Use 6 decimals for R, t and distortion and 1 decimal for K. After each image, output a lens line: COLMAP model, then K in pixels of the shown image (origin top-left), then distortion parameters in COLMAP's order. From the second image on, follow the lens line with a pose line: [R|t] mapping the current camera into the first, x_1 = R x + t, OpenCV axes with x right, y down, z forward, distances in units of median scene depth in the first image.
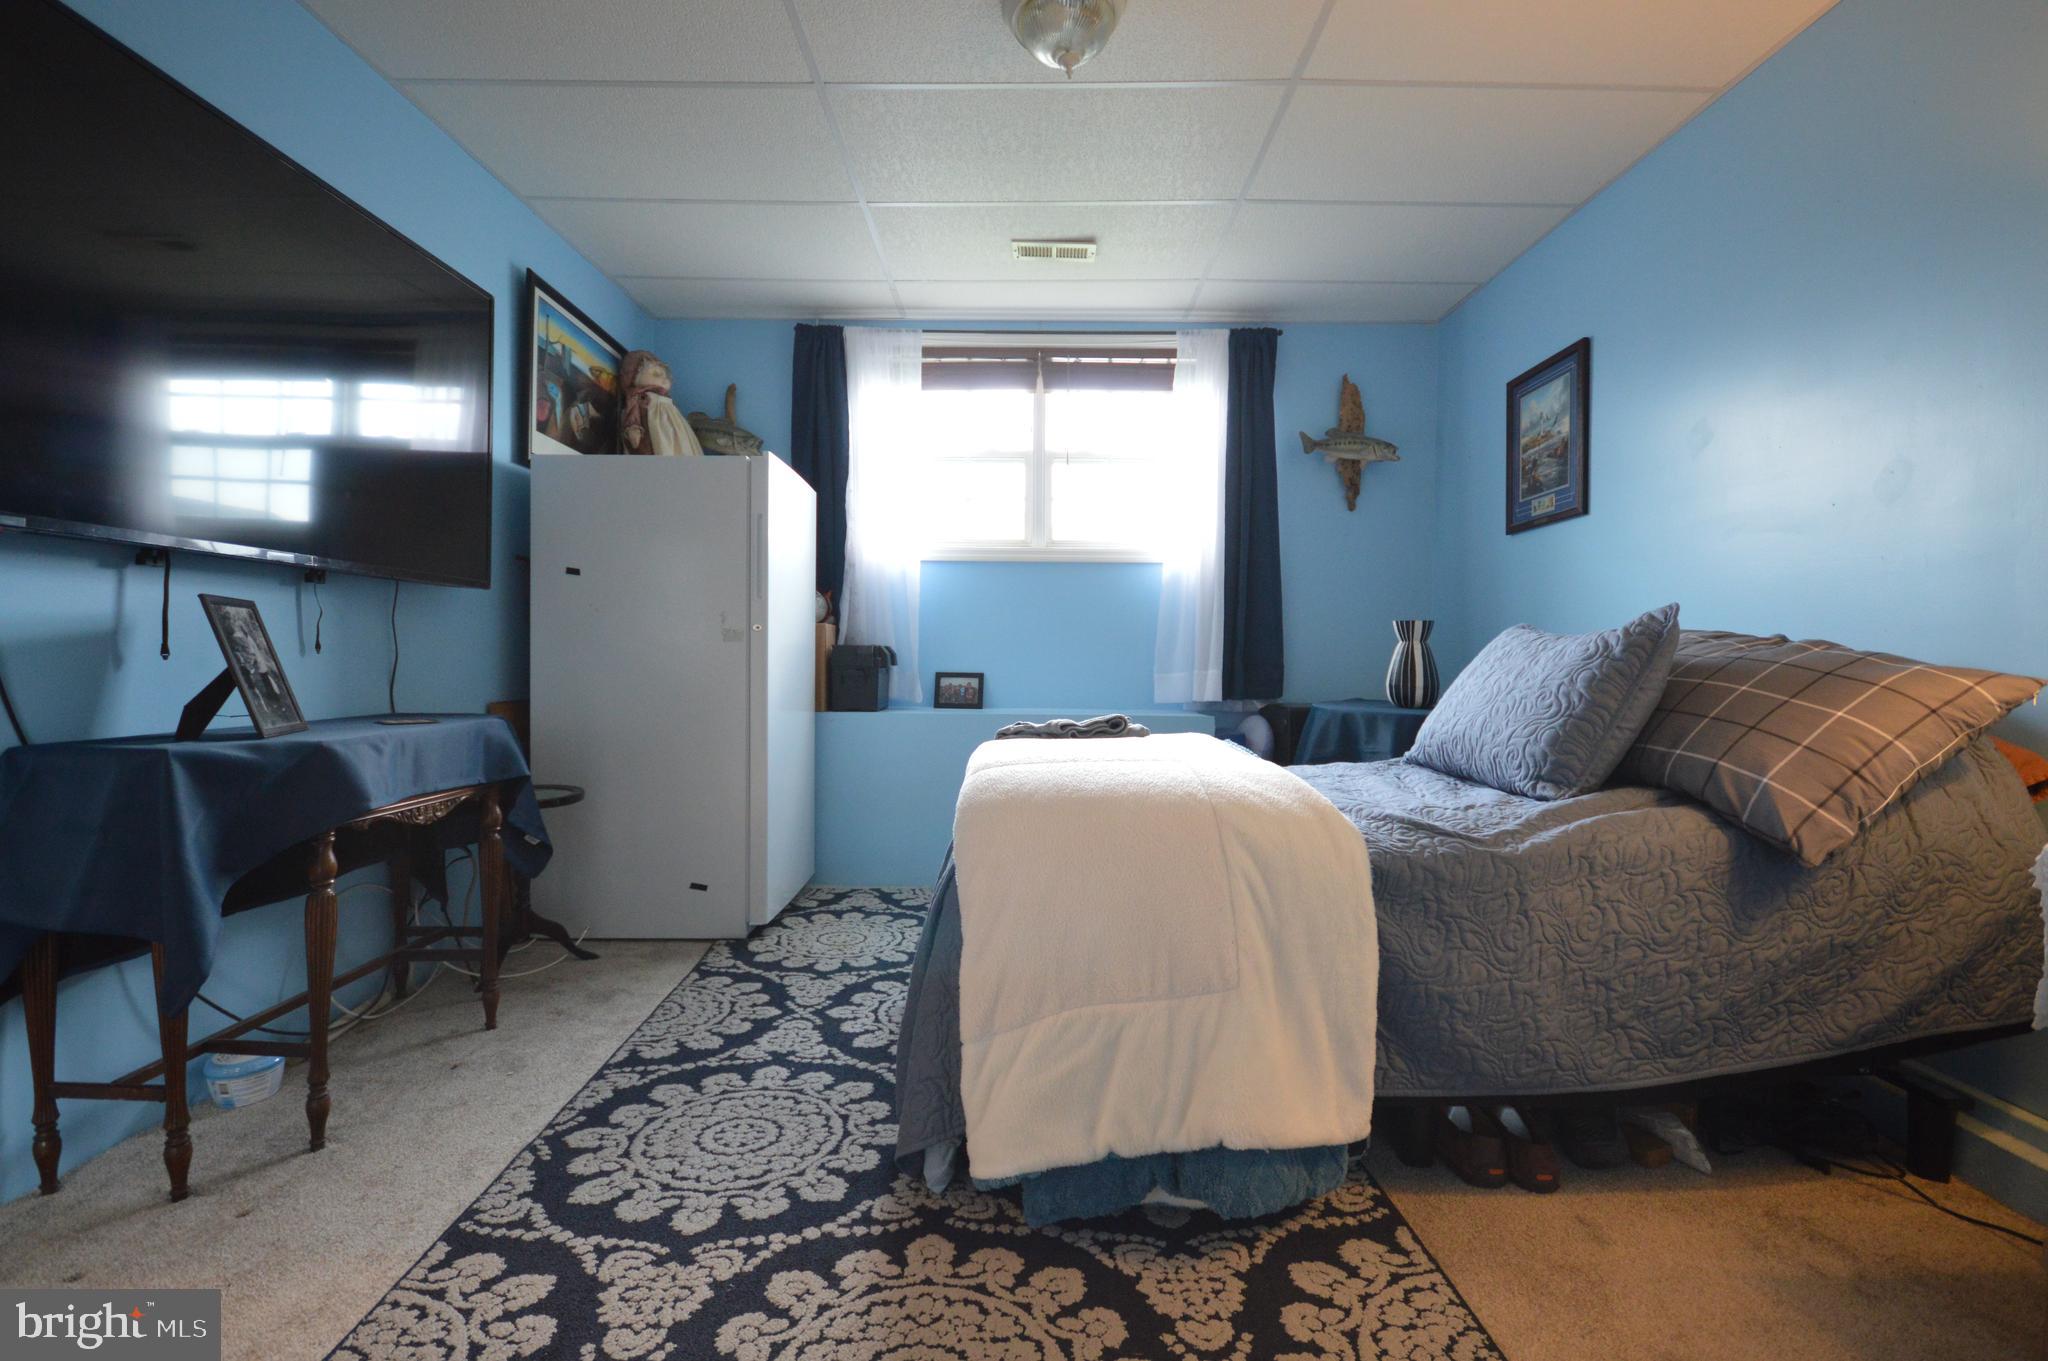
lens RADIAL K [[920.7, 0, 1014.3], [0, 920.7, 673.7], [0, 0, 1]] dist [0.004063, -0.000690]
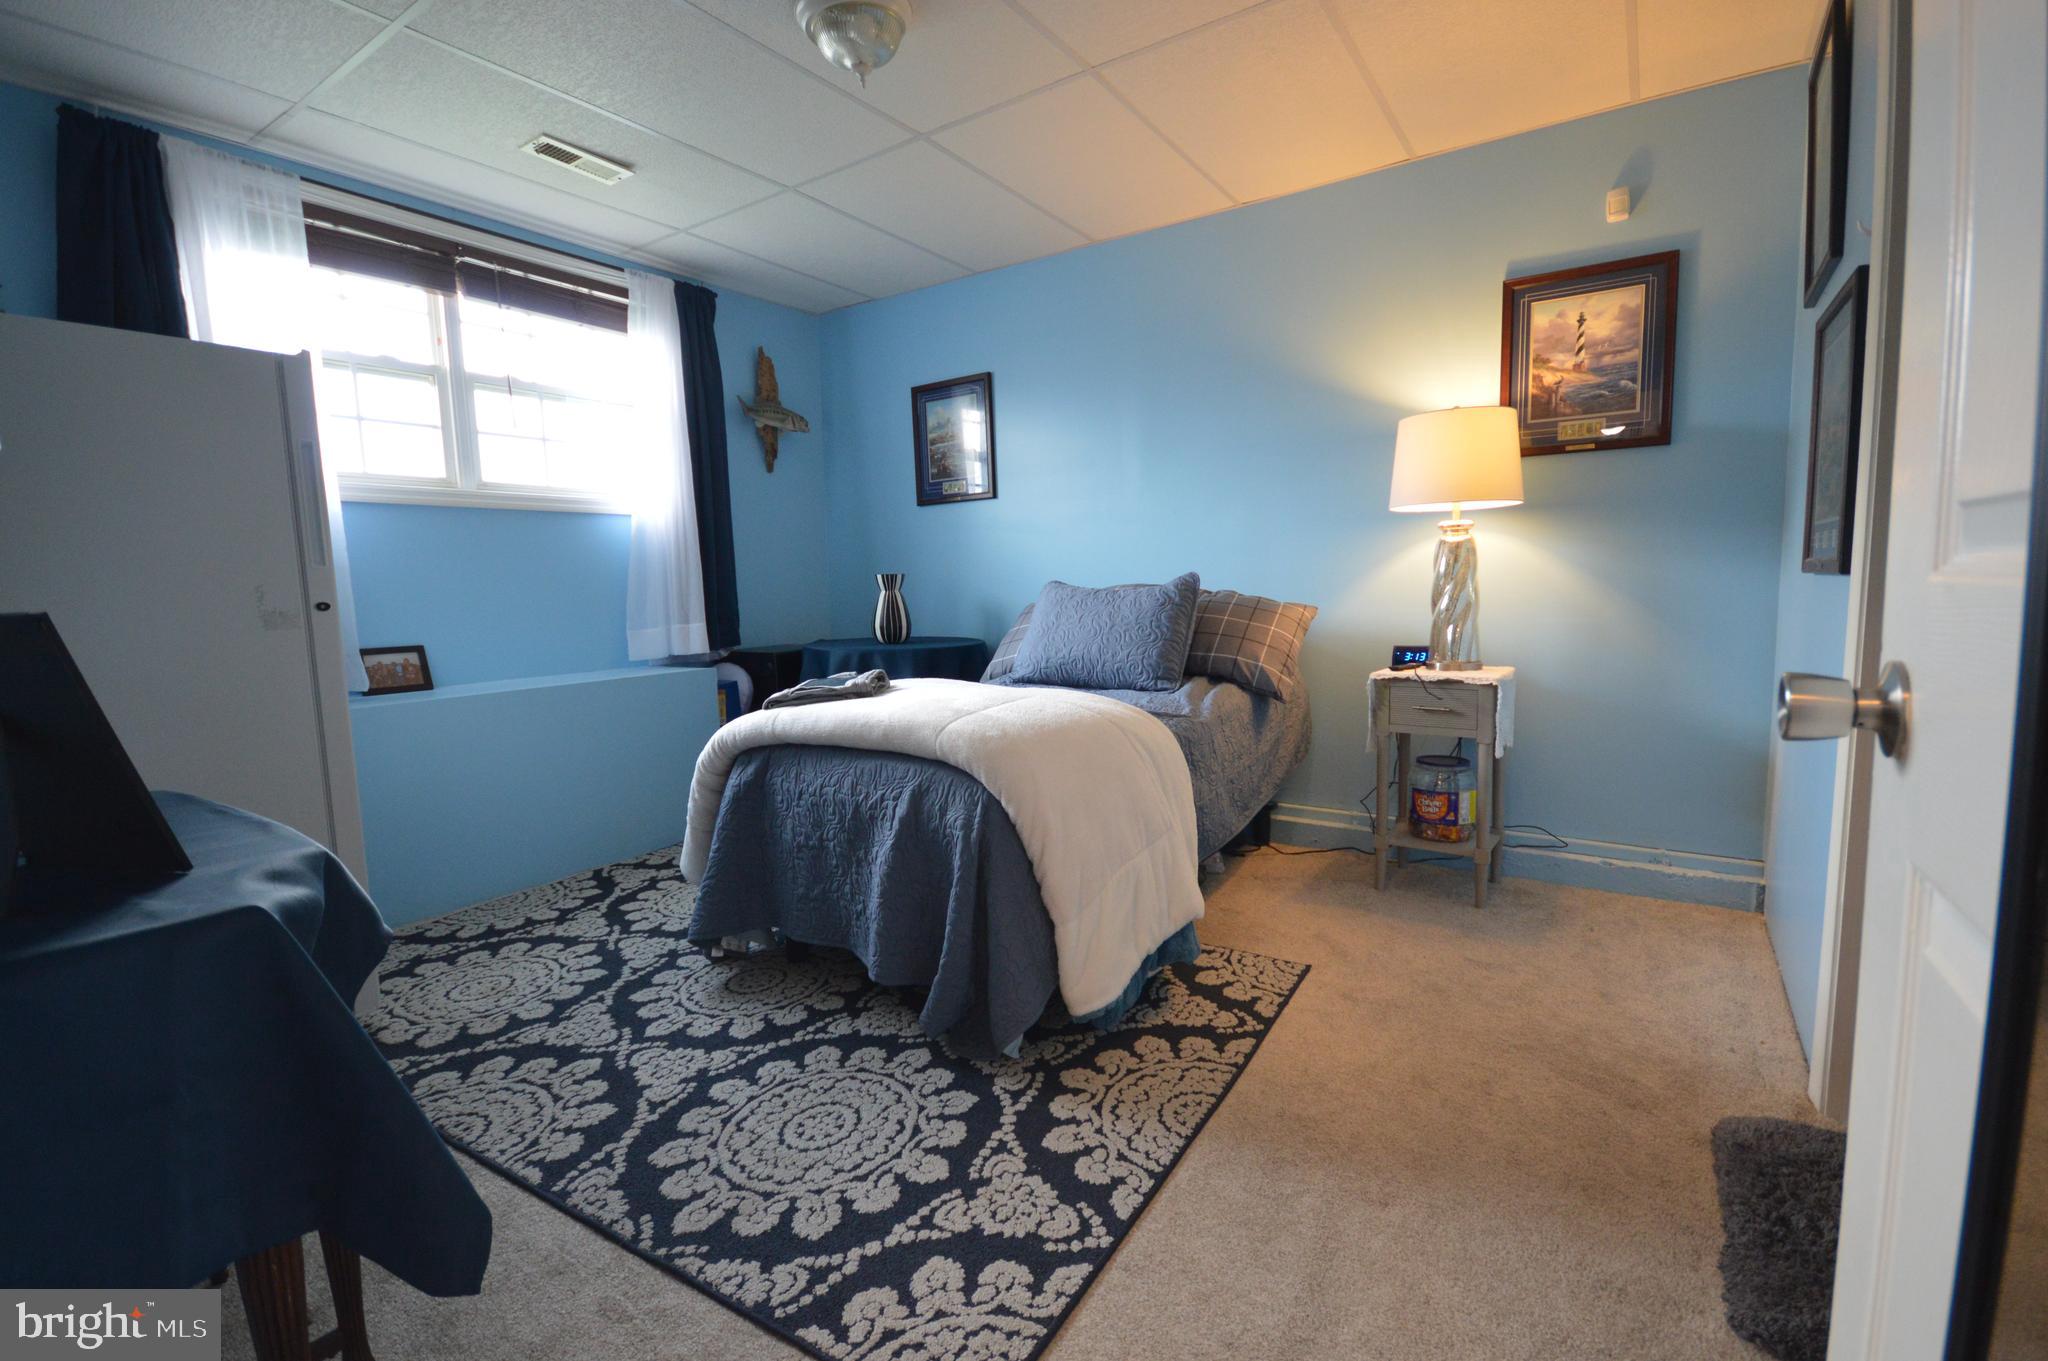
lens RADIAL K [[920.7, 0, 1020.5], [0, 920.7, 678.9], [0, 0, 1]] dist [0.004063, -0.000690]
pose [[0.551978, -0.117386, 0.825555, -0.704991], [0.047336, 0.992856, 0.109525, -0.060088], [-0.832514, -0.021377, 0.553591, 0.204653]]
